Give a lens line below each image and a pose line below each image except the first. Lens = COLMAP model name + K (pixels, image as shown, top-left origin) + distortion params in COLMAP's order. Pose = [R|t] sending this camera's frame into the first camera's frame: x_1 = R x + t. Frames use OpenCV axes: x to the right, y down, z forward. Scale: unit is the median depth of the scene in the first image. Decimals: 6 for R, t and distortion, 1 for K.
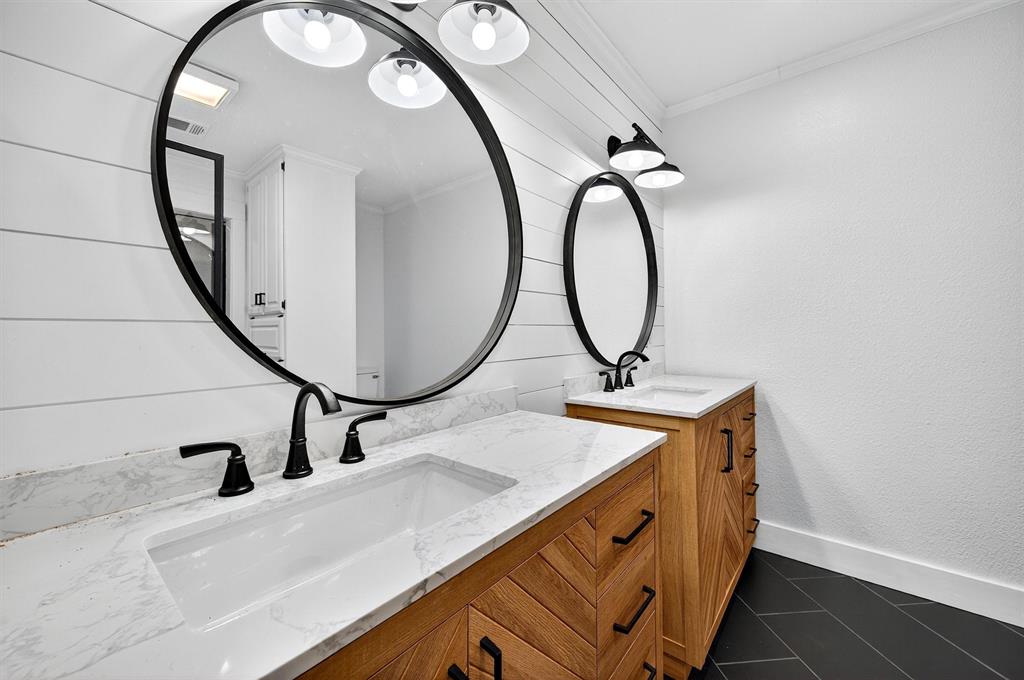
lens RADIAL K [[400.7, 0, 515.8], [0, 400.7, 324.2], [0, 0, 1]] dist [0.001846, 0.000120]
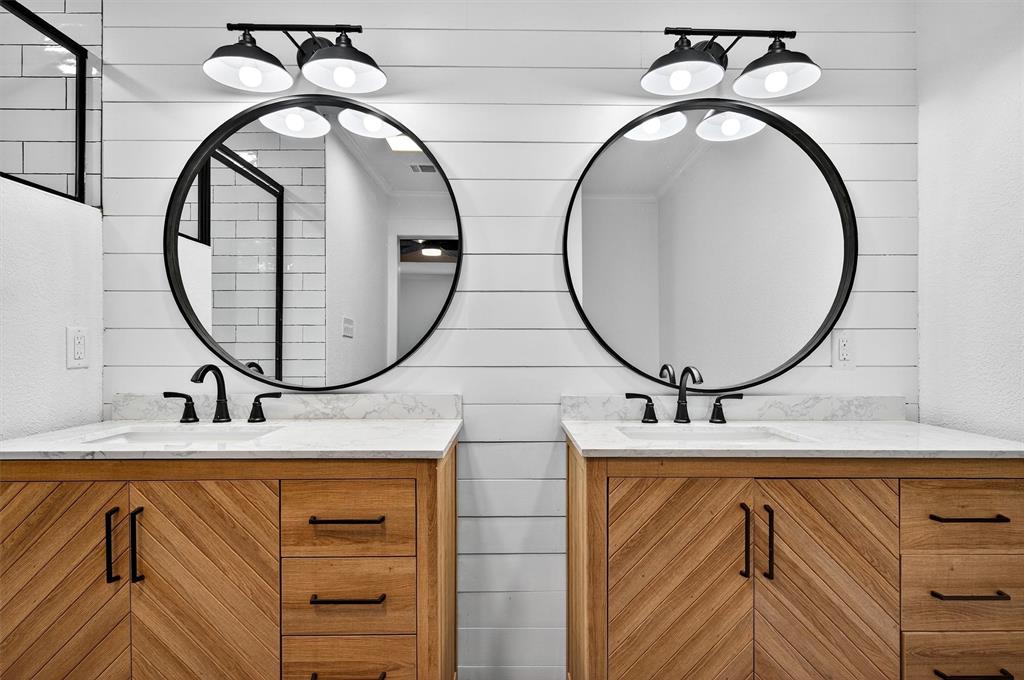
lens RADIAL K [[538.7, 0, 512.0], [0, 538.7, 340.0], [0, 0, 1]] dist [0.000665, 0.000055]
pose [[0.642226, 0.003851, -0.766506, 1.721198], [0.007354, 0.999910, 0.011185, 0.024798], [0.766480, -0.012820, 0.642140, 0.460241]]
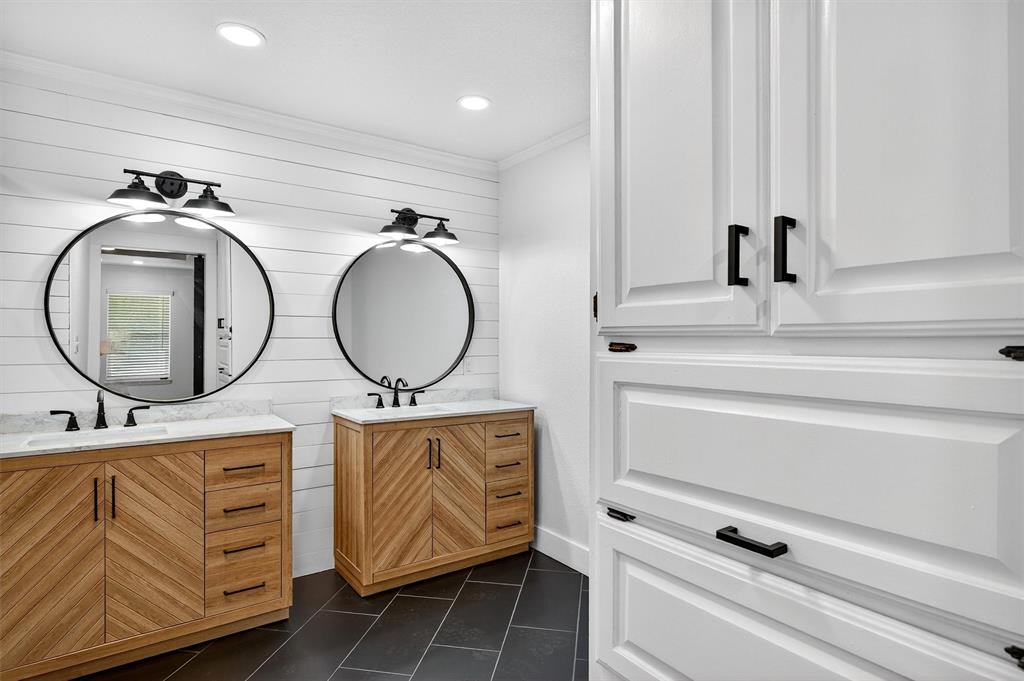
lens RADIAL K [[538.7, 0, 512.0], [0, 538.7, 340.5], [0, 0, 1]] dist [0.000665, 0.000055]
pose [[0.967235, 0.015087, -0.253436, 2.393209], [-0.009110, 0.999652, 0.024741, -0.226539], [0.253721, -0.021621, 0.967036, -1.338500]]
